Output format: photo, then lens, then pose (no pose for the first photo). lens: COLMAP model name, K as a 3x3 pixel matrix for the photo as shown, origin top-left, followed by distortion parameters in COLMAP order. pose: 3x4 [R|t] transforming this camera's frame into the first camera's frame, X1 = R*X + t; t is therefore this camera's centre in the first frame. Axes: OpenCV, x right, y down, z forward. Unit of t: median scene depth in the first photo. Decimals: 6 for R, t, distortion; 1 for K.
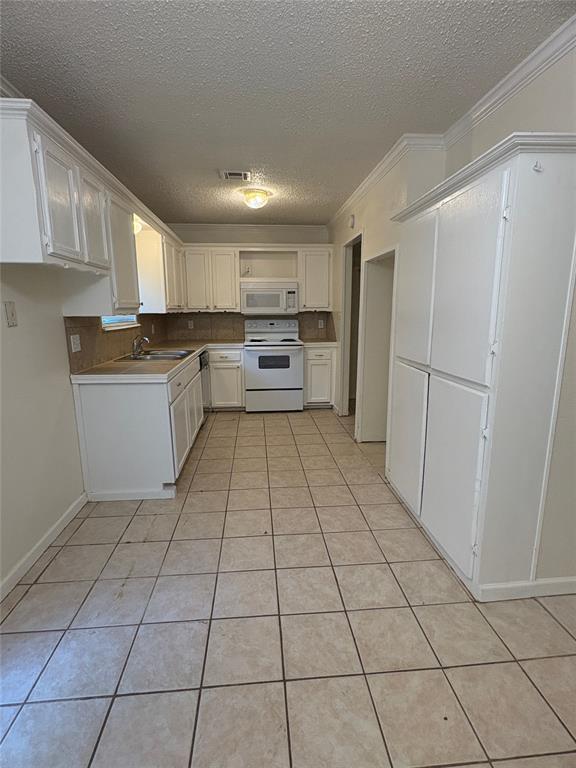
lens RADIAL K [[377.1, 0, 286.9], [0, 377.1, 382.2], [0, 0, 1]] dist [-0.000517, -0.000022]
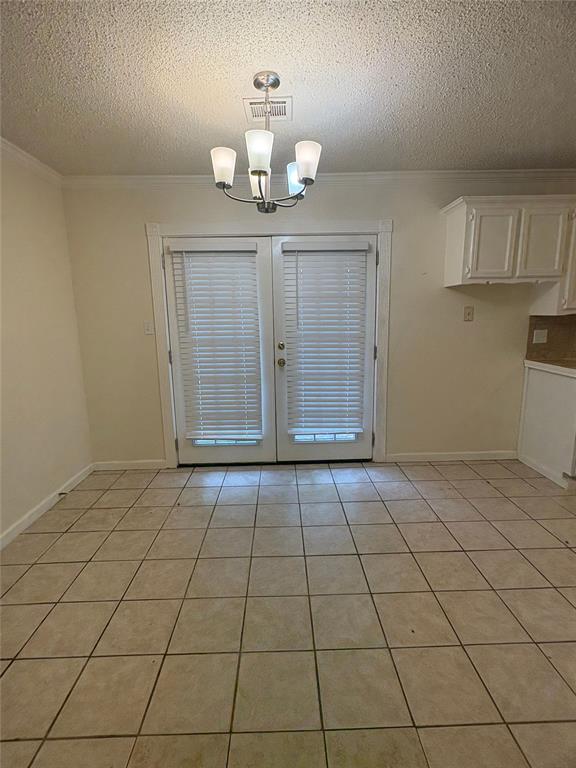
lens RADIAL K [[370.9, 0, 288.0], [0, 370.9, 384.0], [0, 0, 1]] dist [-0.003507, -0.000494]
pose [[-0.057040, 0.197505, -0.978641, 0.385347], [-0.174724, 0.963134, 0.204559, -0.028764], [0.982964, 0.182660, -0.020428, 0.112694]]
